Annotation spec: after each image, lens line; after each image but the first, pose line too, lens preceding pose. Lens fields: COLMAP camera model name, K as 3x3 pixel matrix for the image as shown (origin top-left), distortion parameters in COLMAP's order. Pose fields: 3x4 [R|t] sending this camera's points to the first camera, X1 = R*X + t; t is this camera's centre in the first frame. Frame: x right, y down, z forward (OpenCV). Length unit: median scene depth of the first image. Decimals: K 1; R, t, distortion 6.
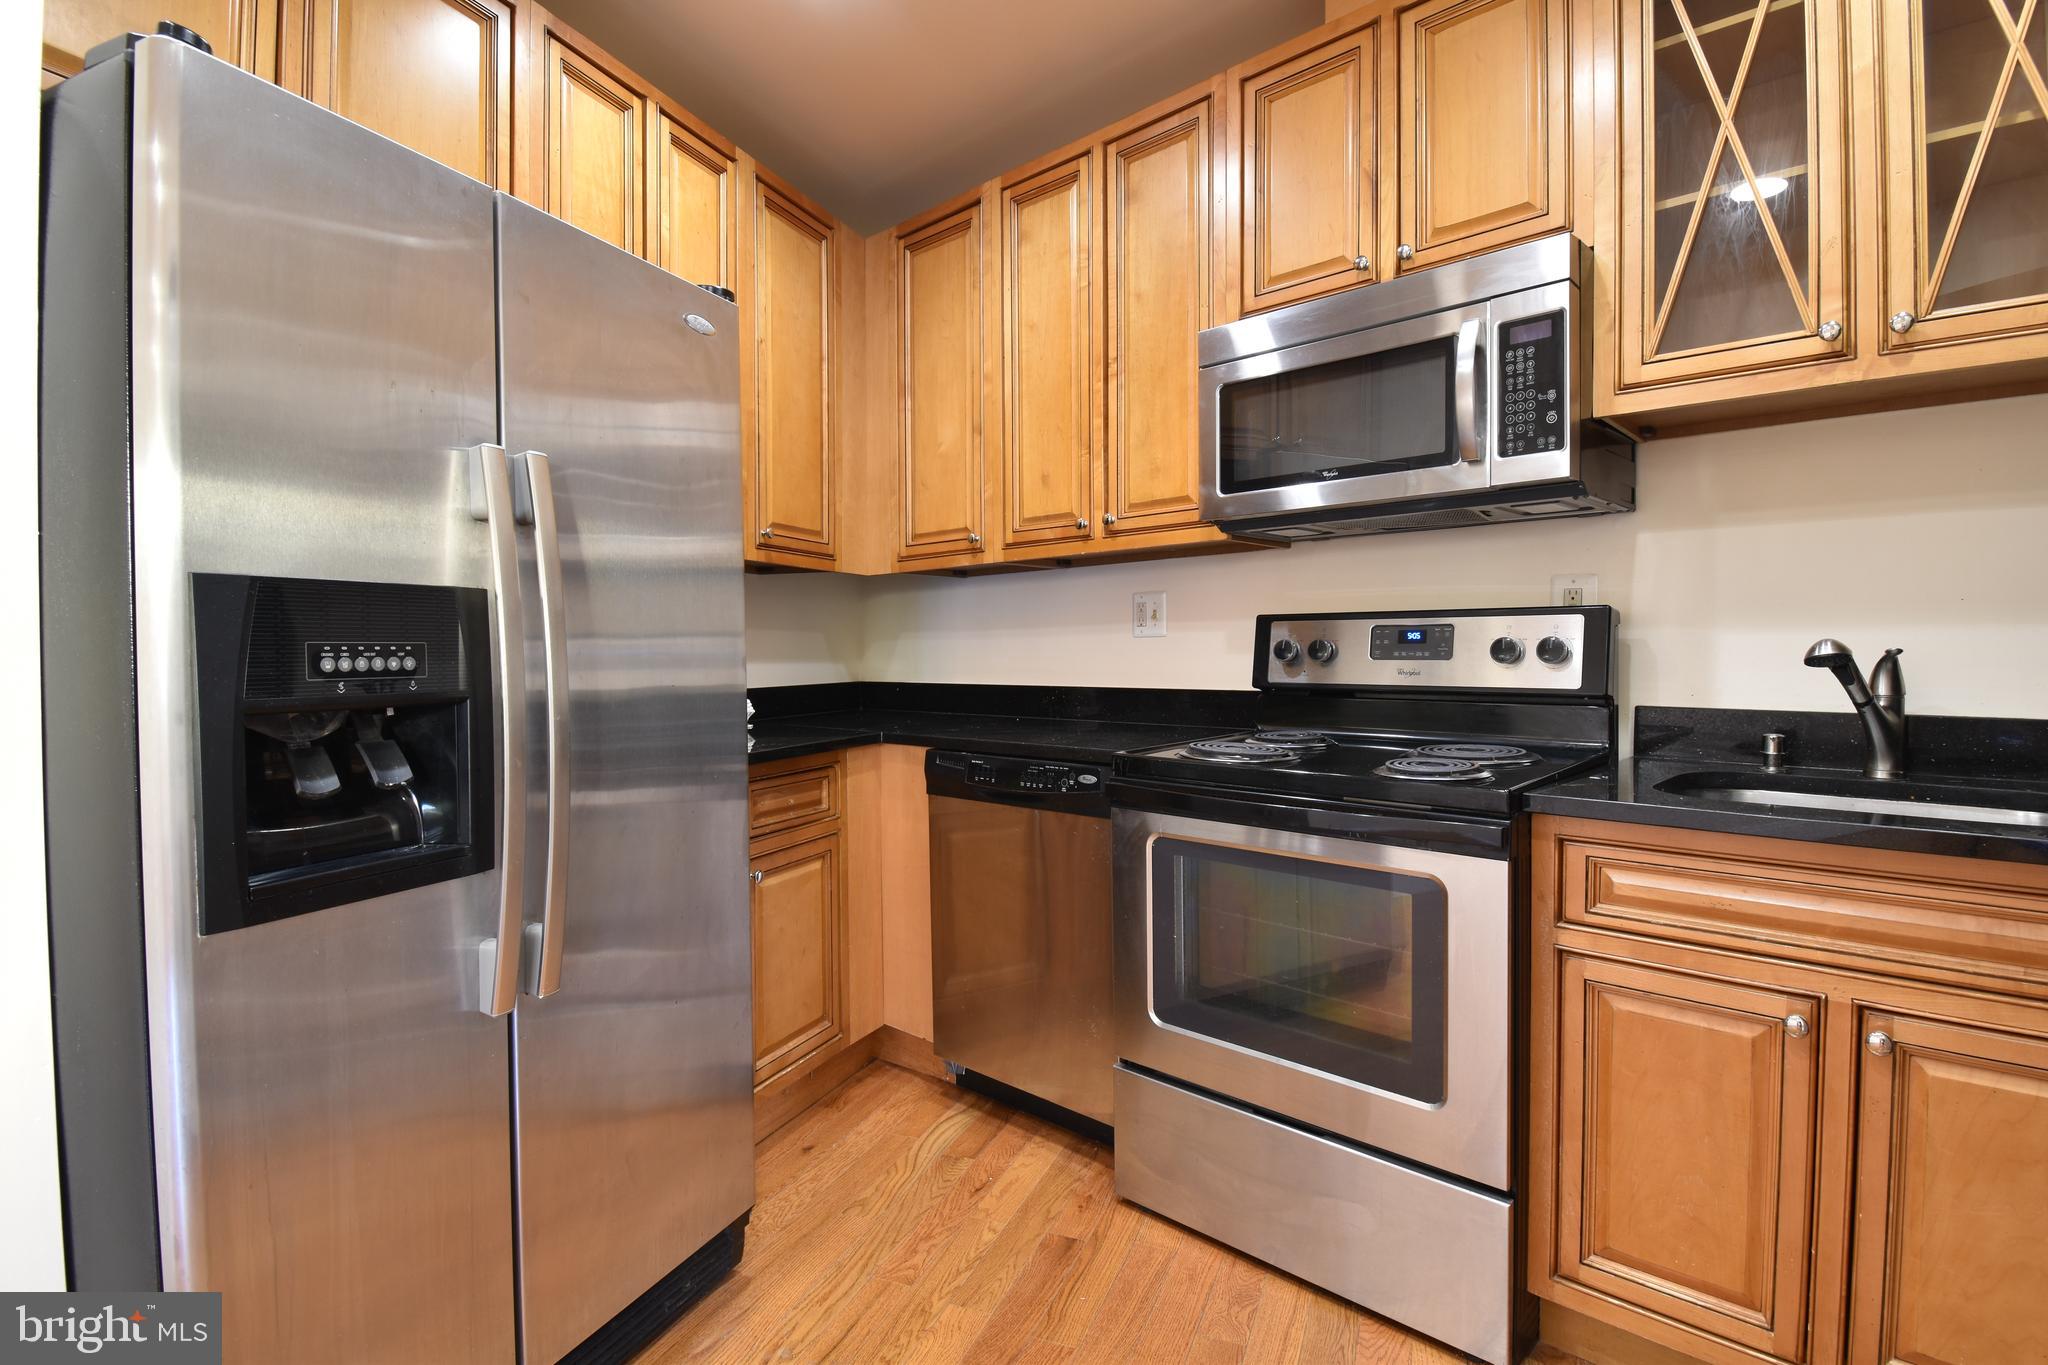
lens RADIAL K [[967.8, 0, 1029.8], [0, 967.8, 674.8], [0, 0, 1]] dist [0.000270, -0.000495]
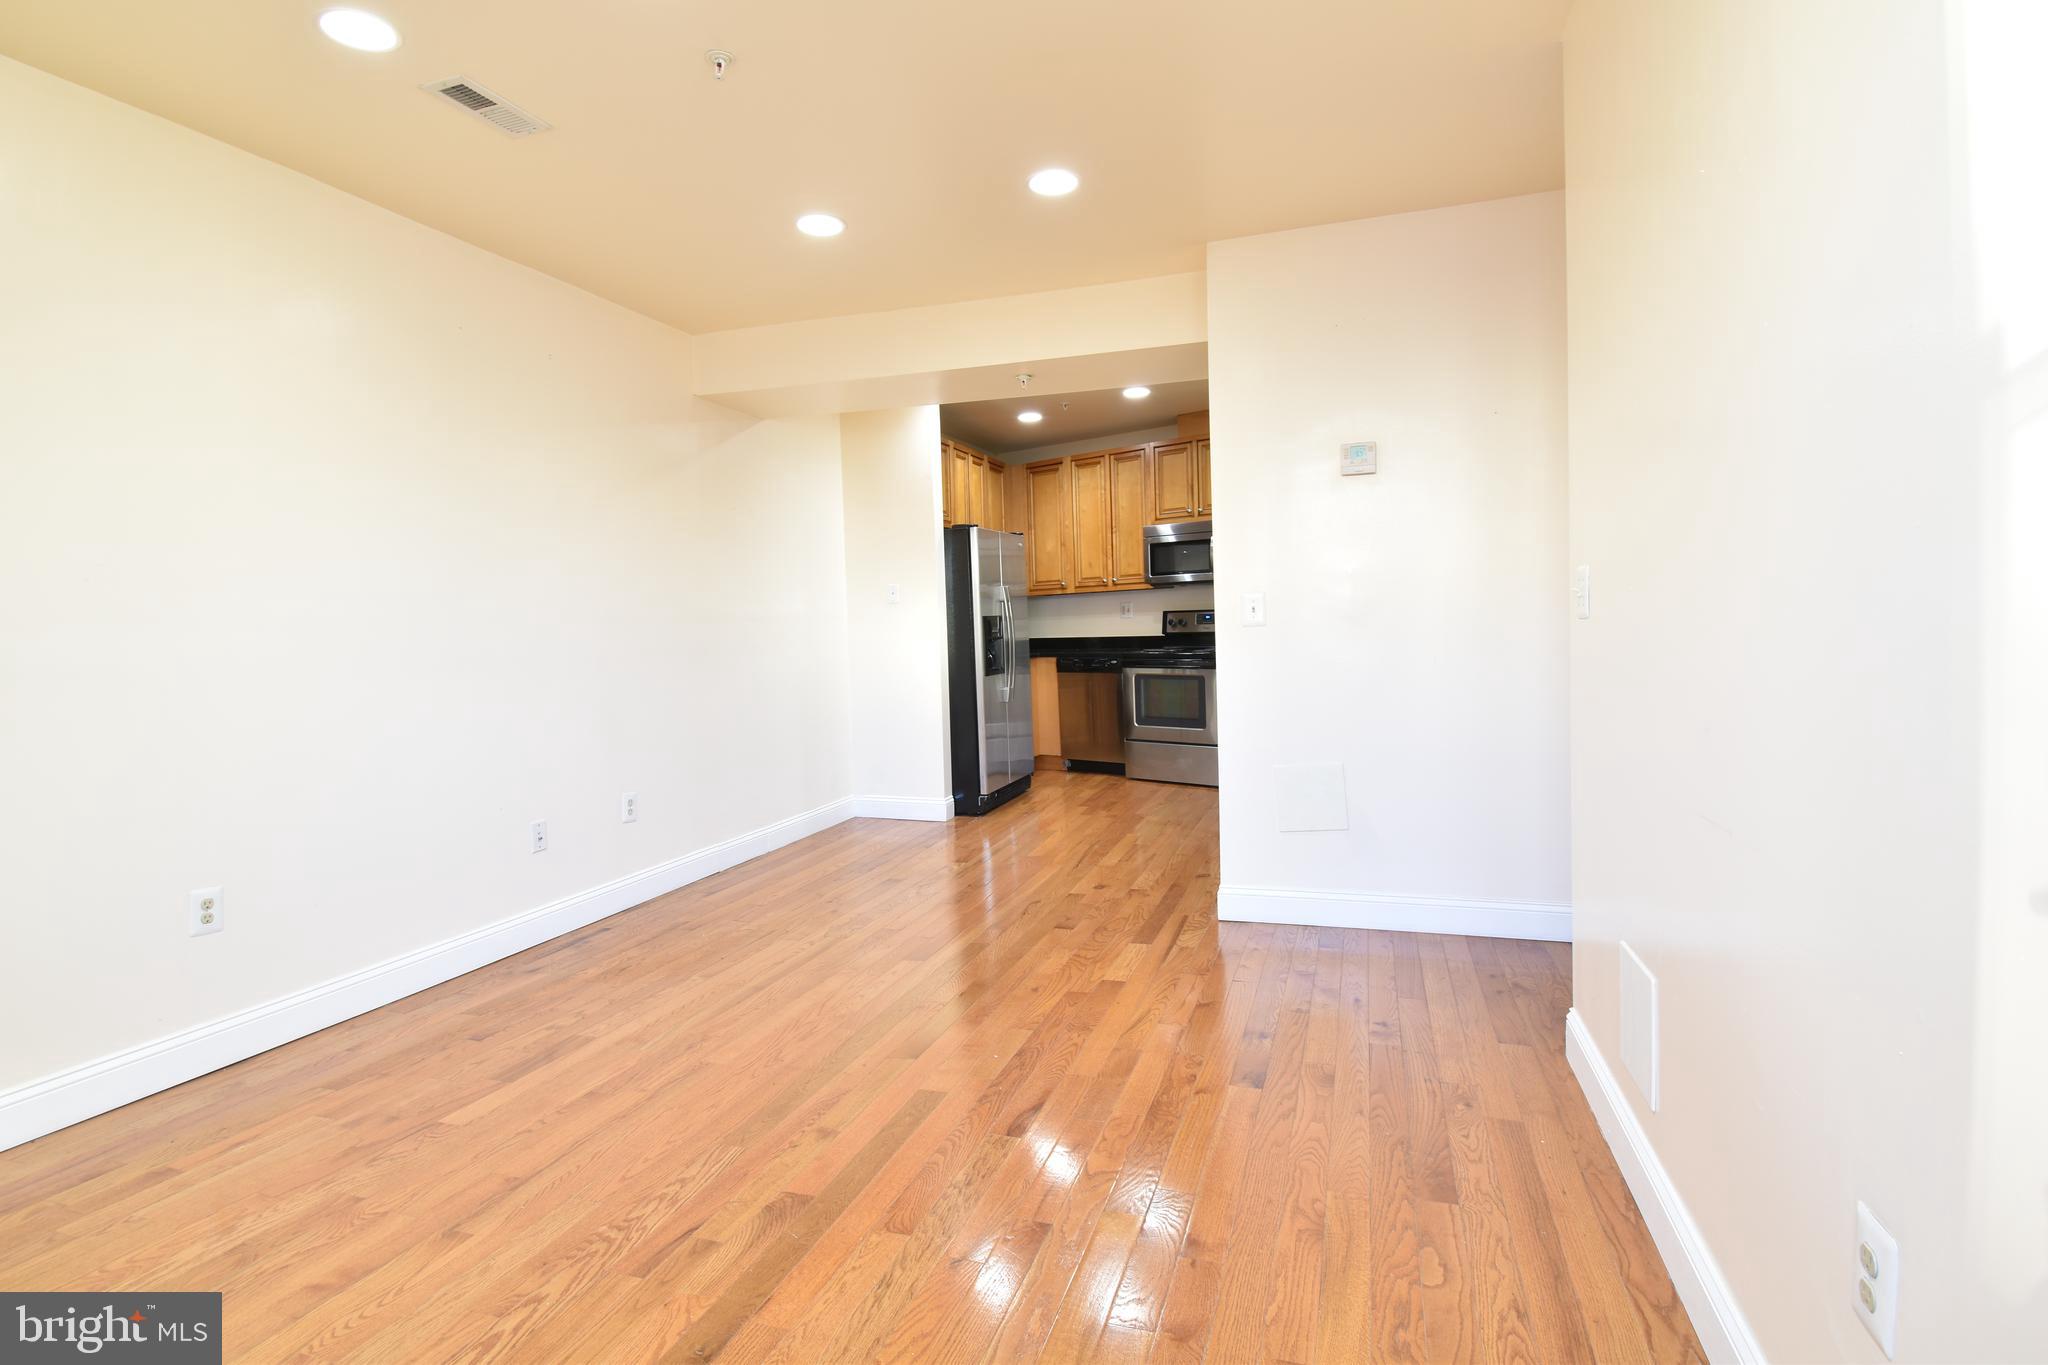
lens RADIAL K [[967.8, 0, 1029.8], [0, 967.8, 674.8], [0, 0, 1]] dist [0.000270, -0.000495]
pose [[0.997487, -0.032937, 0.062726, -0.455628], [0.030809, 0.998926, 0.034603, 0.026029], [-0.063798, -0.032584, 0.997431, -2.402422]]
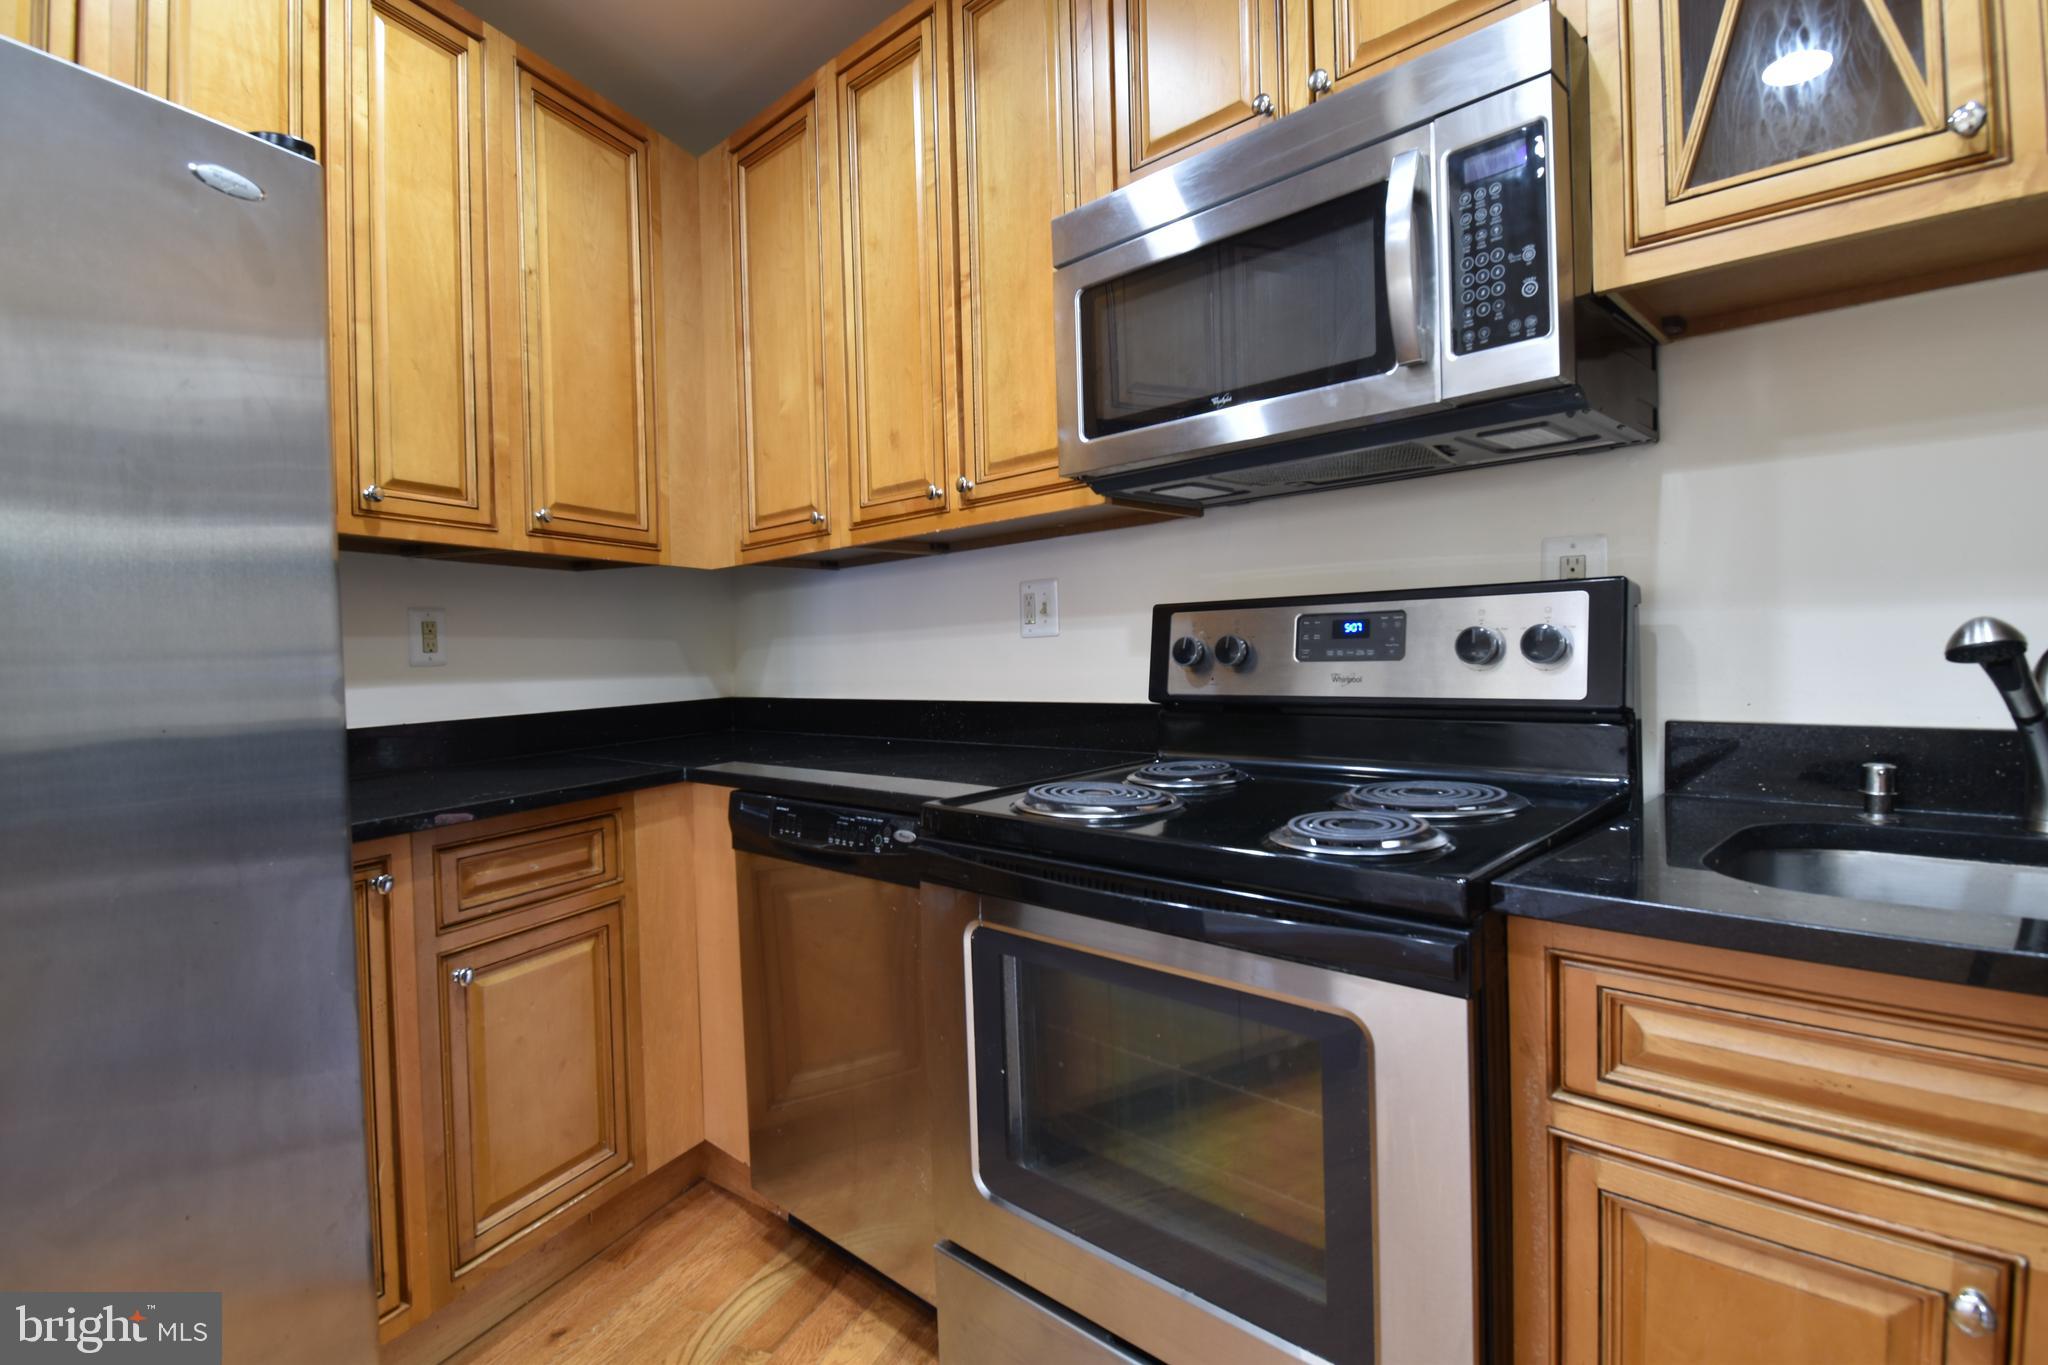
lens RADIAL K [[987.5, 0, 1018.8], [0, 987.5, 676.1], [0, 0, 1]] dist [0.000709, -0.009437]
pose [[0.999683, -0.022705, -0.010849, 0.154373], [0.022696, 0.999742, -0.000963, -0.009116], [0.010868, 0.000717, 0.999941, 0.261149]]
